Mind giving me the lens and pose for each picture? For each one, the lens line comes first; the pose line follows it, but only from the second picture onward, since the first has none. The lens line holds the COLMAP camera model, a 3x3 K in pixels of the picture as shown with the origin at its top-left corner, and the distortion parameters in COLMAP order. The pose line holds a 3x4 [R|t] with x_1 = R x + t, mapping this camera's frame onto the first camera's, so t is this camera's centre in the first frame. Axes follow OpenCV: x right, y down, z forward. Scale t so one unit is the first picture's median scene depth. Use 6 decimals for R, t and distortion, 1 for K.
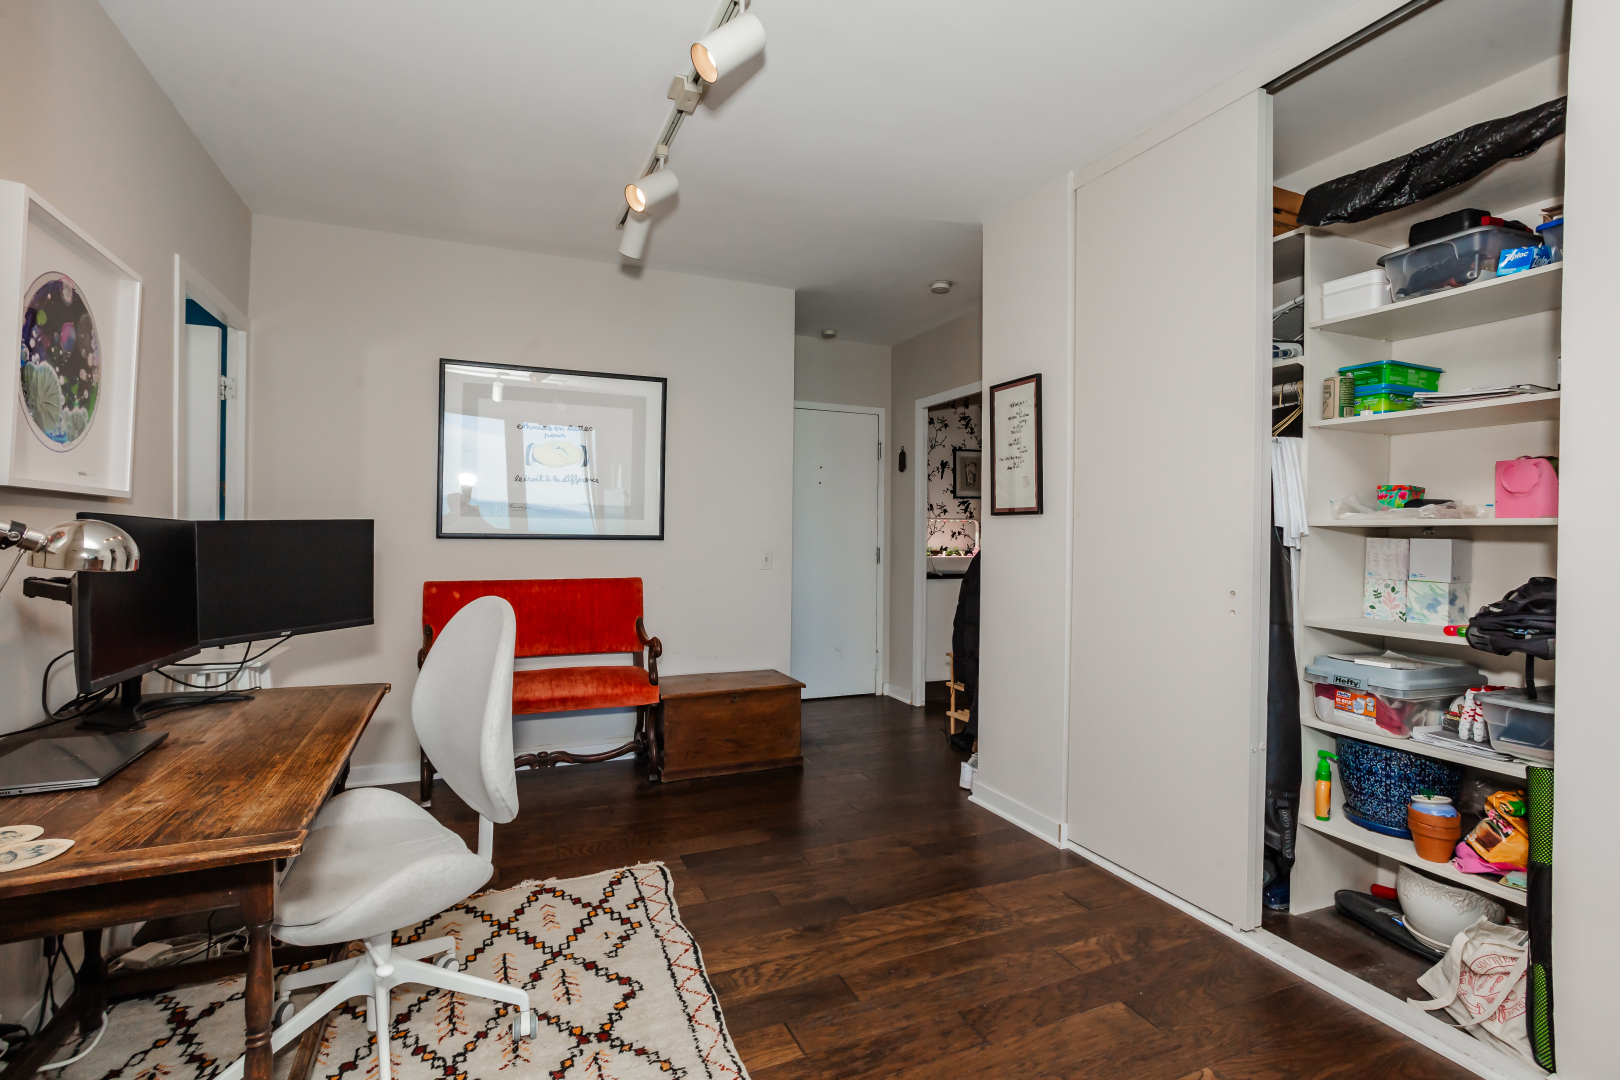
lens RADIAL K [[767.7, 0, 801.5], [0, 767.7, 533.6], [0, 0, 1]] dist [-0.032011, 0.007412]
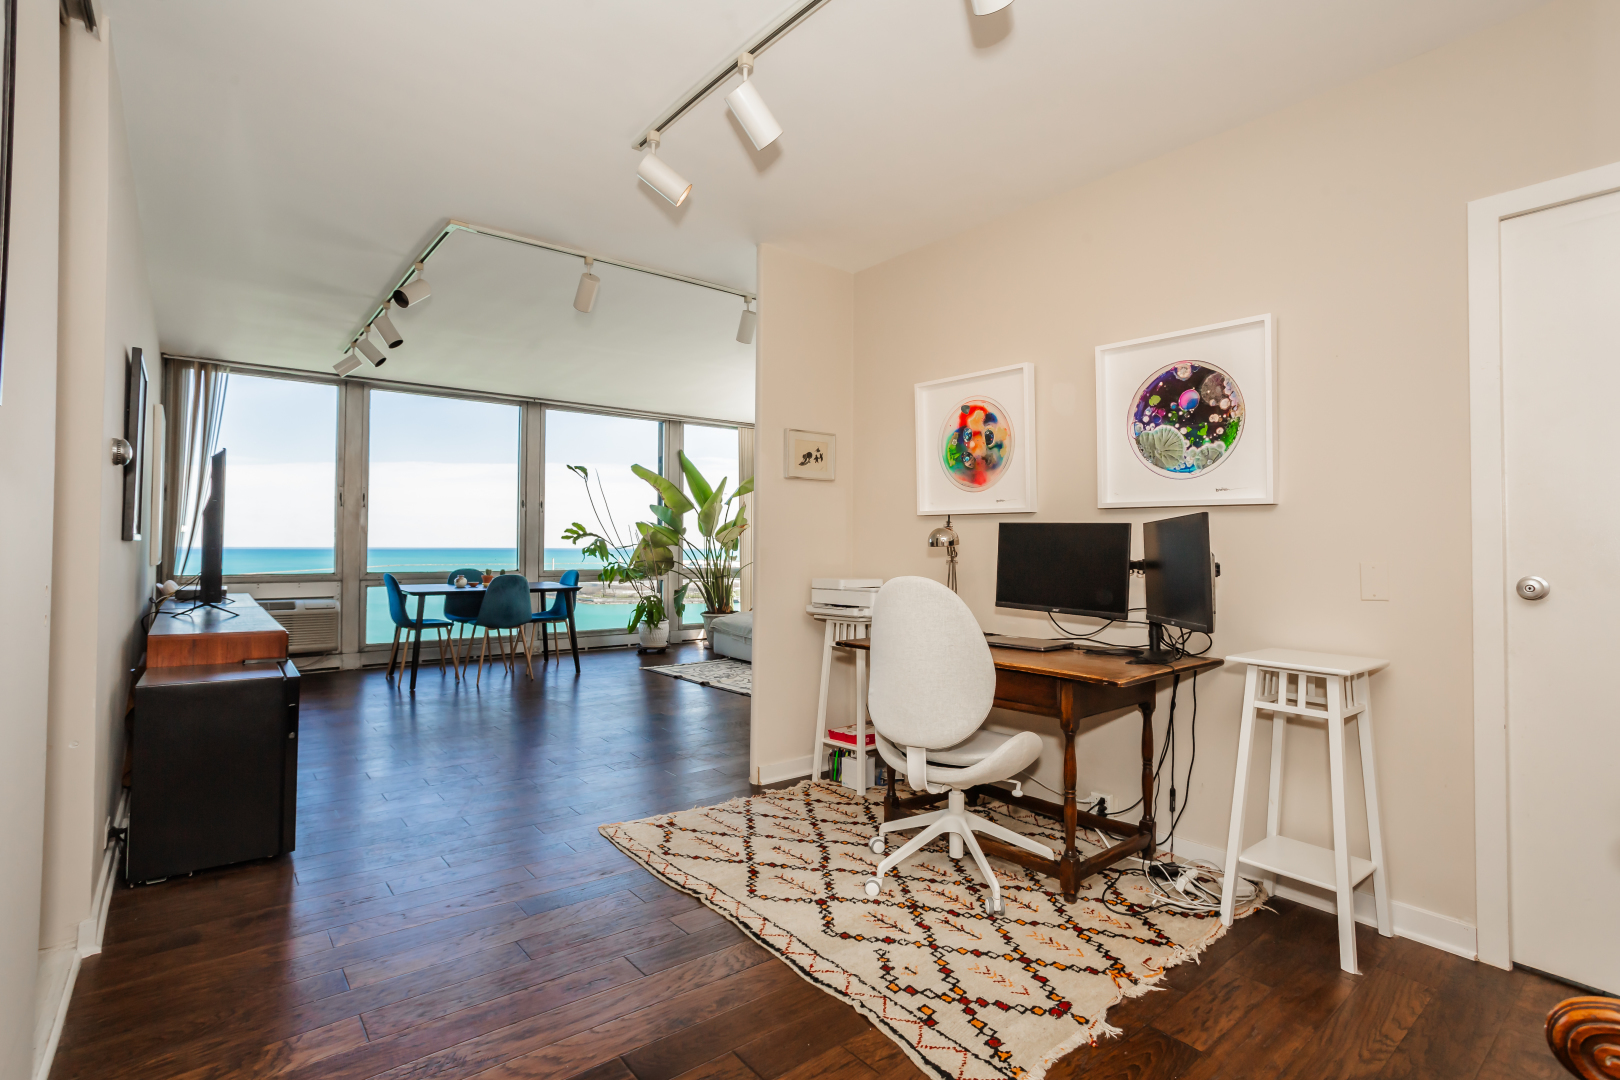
lens RADIAL K [[767.7, 0, 798.1], [0, 767.7, 534.7], [0, 0, 1]] dist [-0.032011, 0.007412]
pose [[-0.962542, -0.021042, -0.270314, 0.126363], [-0.015629, 0.999632, -0.022162, 0.038644], [0.270681, -0.017108, -0.962517, 1.878788]]
